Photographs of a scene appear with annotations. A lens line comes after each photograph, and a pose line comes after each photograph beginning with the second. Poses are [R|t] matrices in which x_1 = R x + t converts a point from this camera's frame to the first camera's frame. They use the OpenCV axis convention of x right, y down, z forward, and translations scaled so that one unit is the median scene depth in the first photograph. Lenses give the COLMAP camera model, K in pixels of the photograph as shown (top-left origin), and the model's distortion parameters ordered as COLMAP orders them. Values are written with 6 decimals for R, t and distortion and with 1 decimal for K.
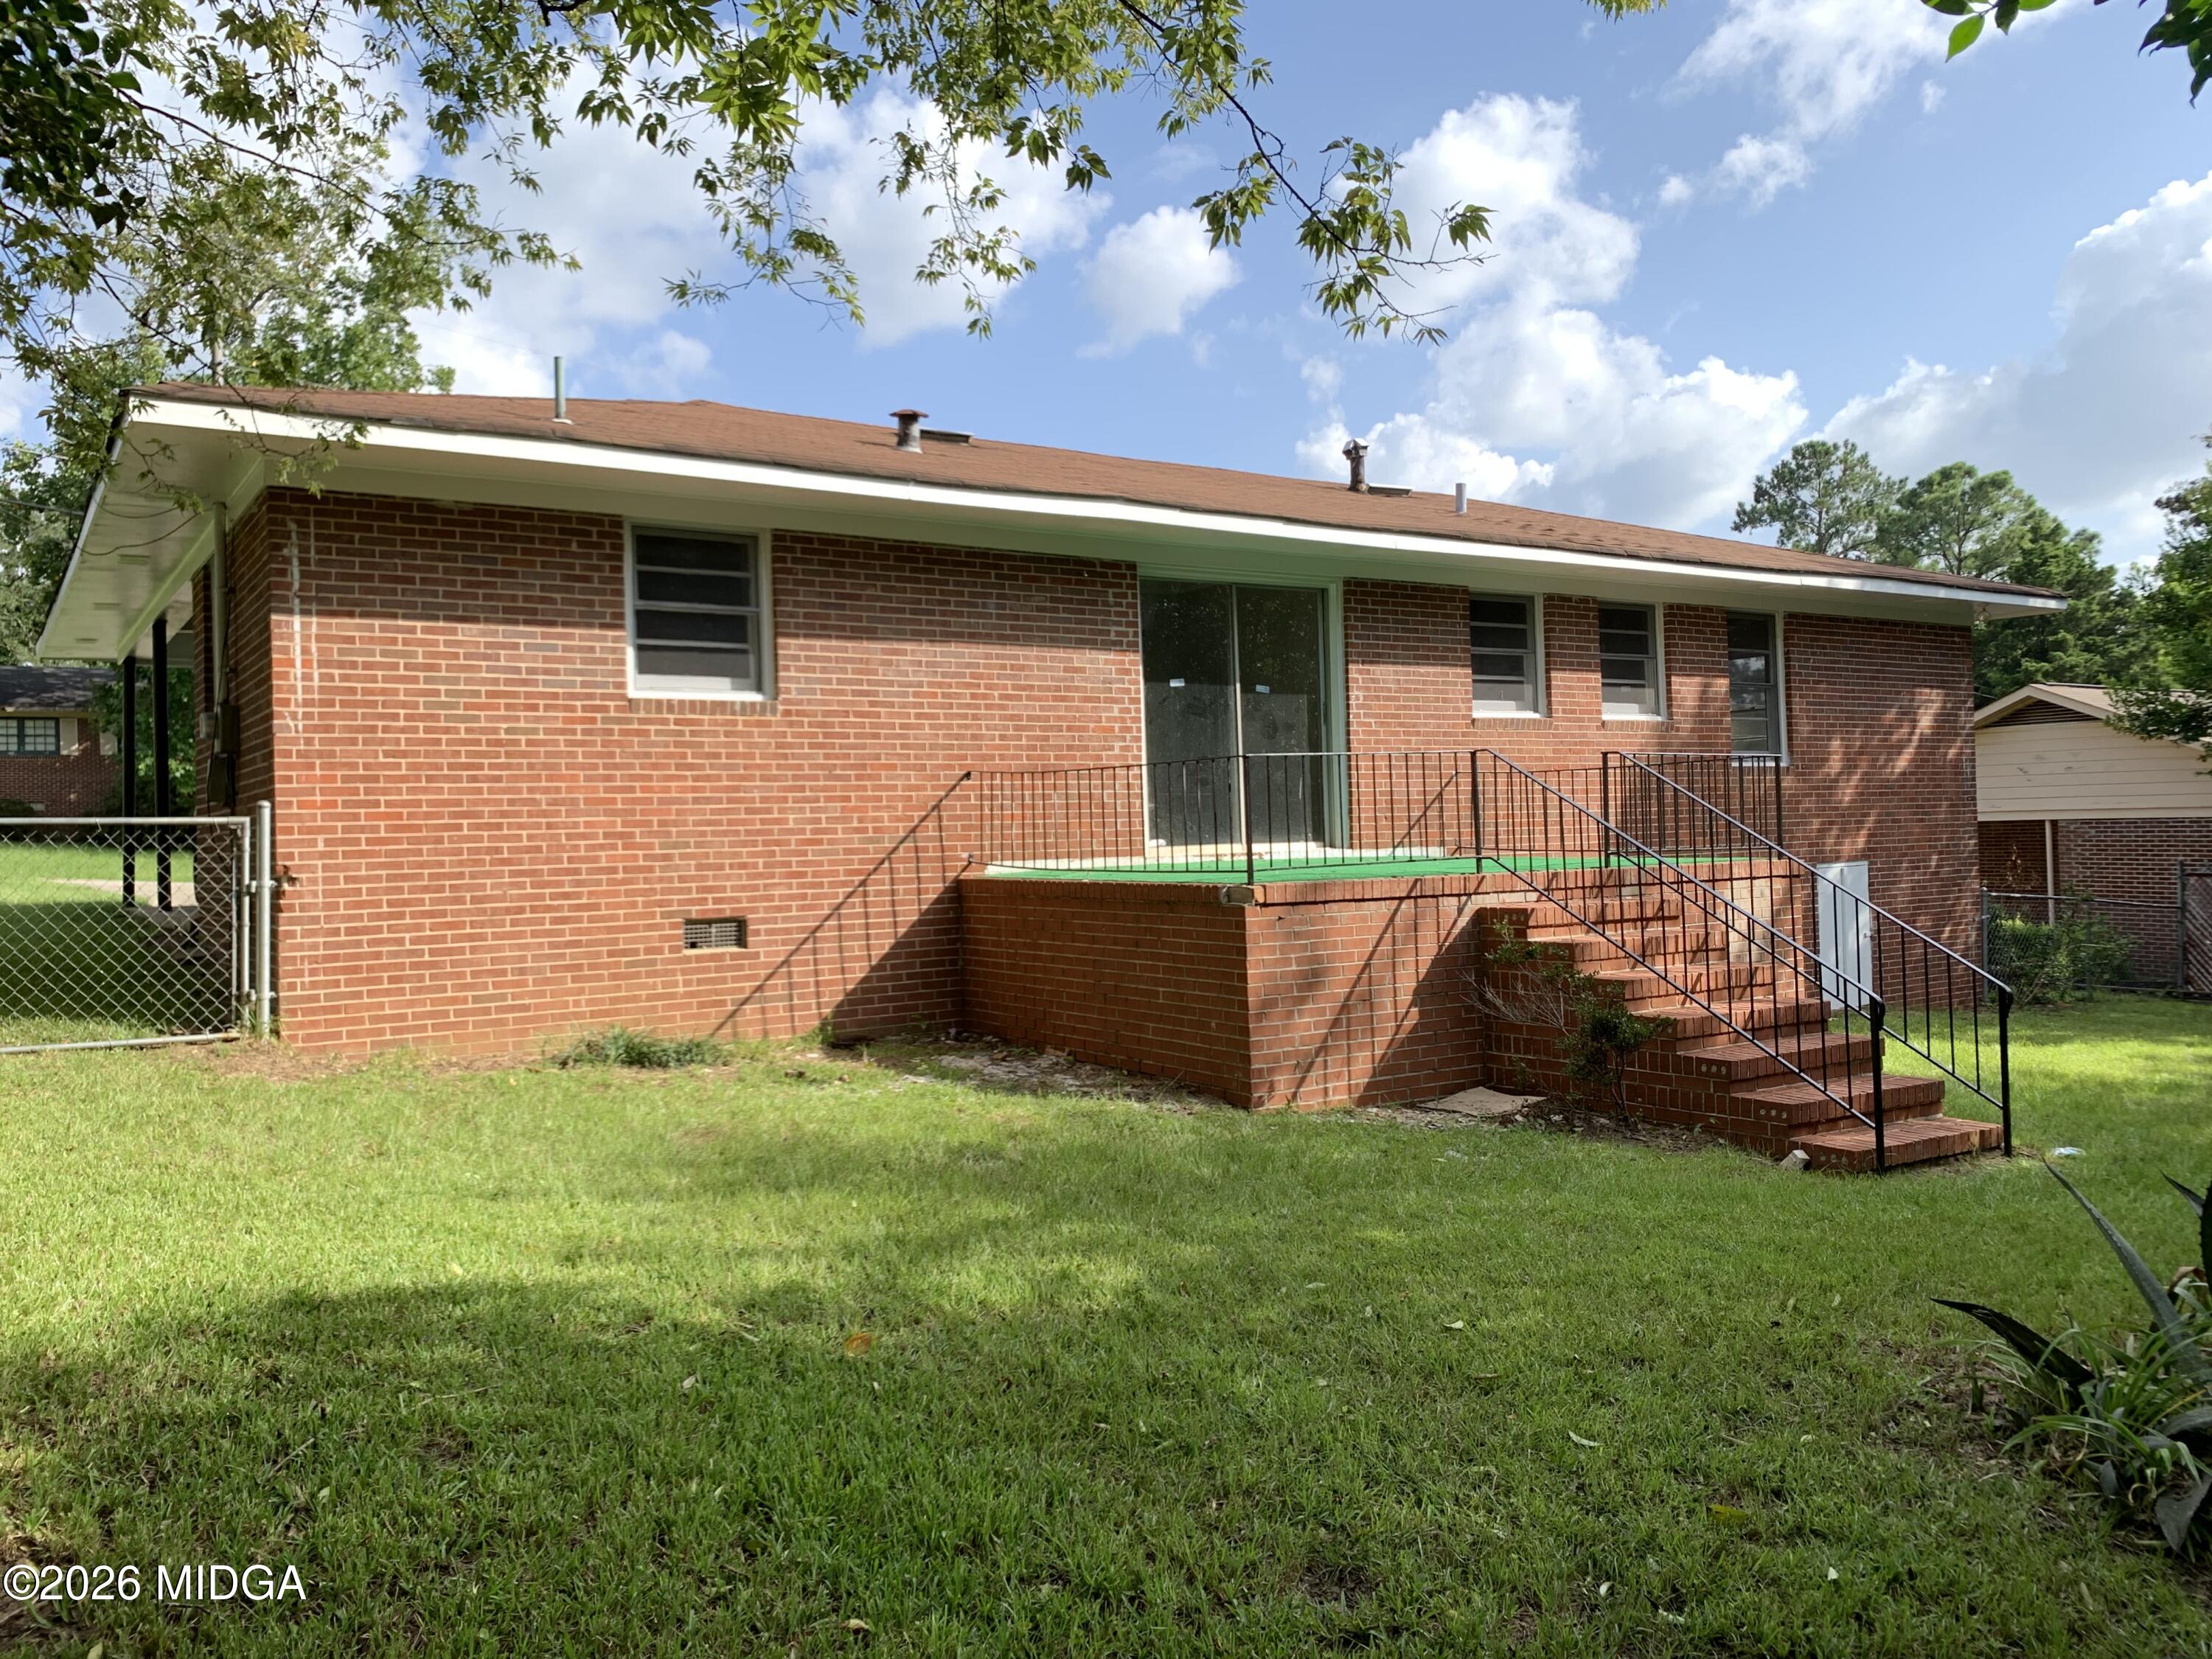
lens RADIAL K [[1696.4, 0, 1095.9], [0, 1696.4, 808.0], [0, 0, 1]] dist [0.024896, -0.039093]
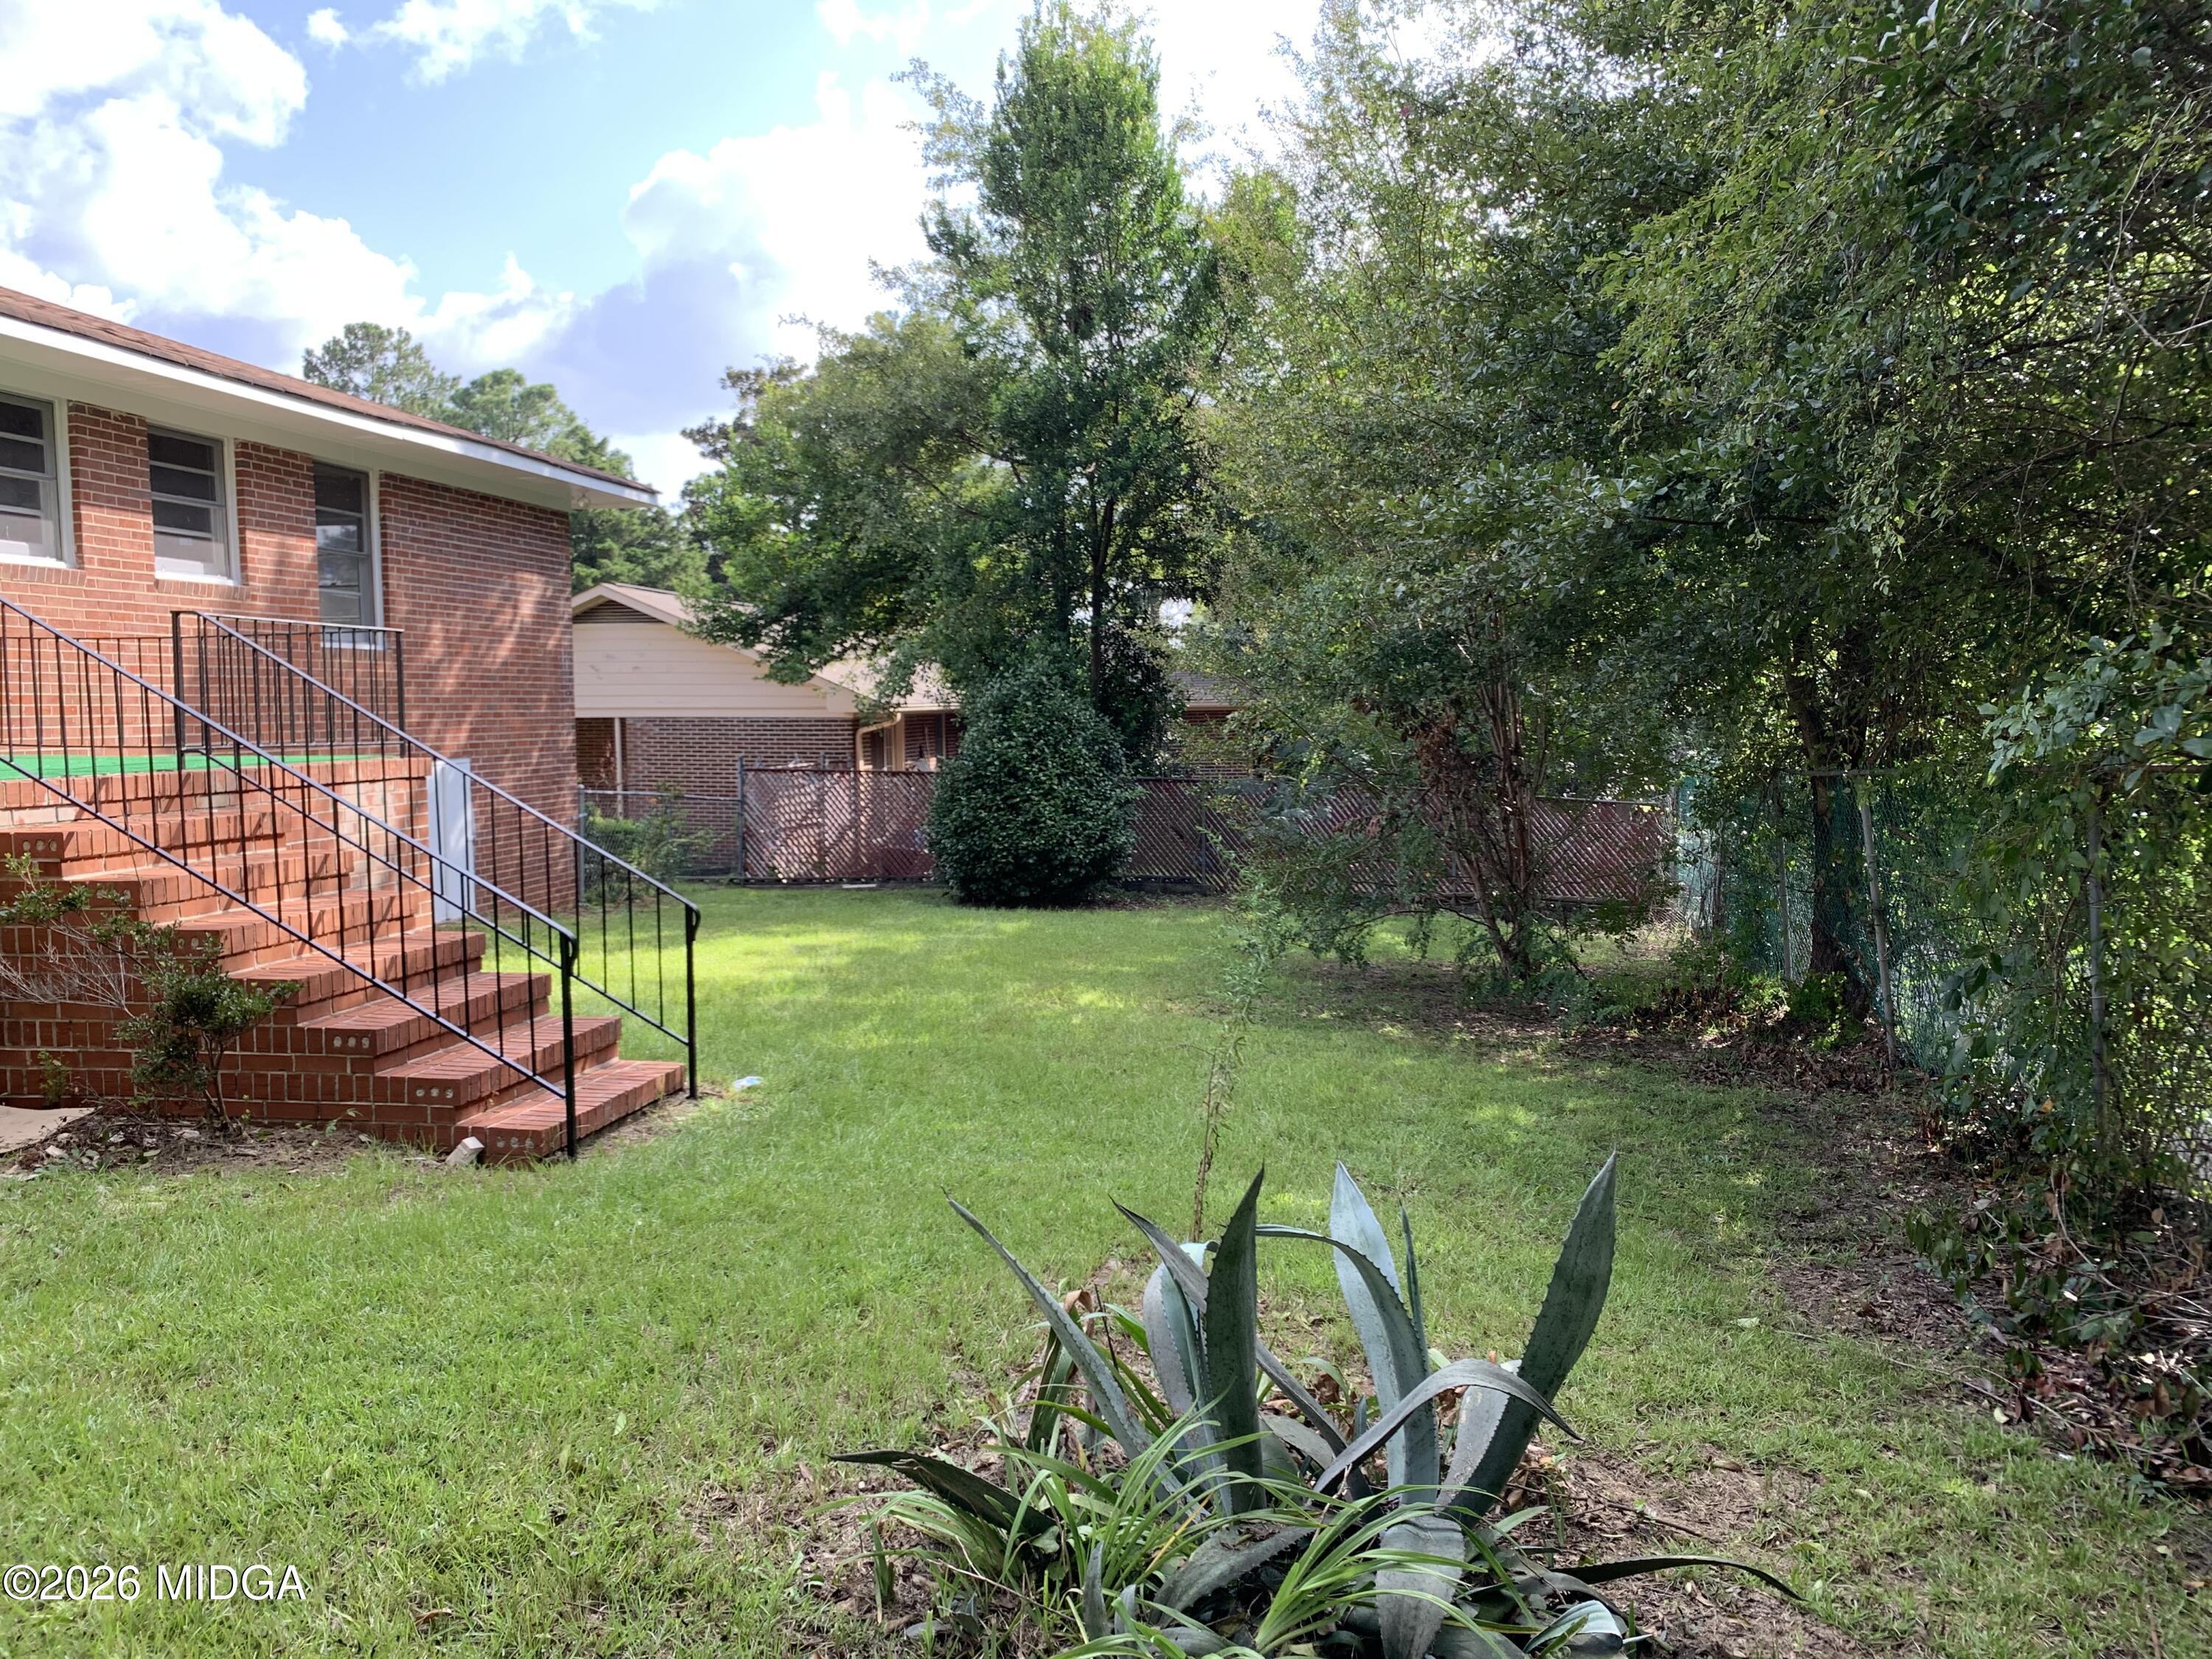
lens RADIAL K [[1696.4, 0, 1095.9], [0, 1696.4, 808.0], [0, 0, 1]] dist [0.024896, -0.039093]
pose [[0.692199, -0.024112, 0.721304, 0.048299], [-0.020084, 0.998411, 0.052648, 0.005486], [-0.721427, -0.050929, 0.690615, 0.225321]]
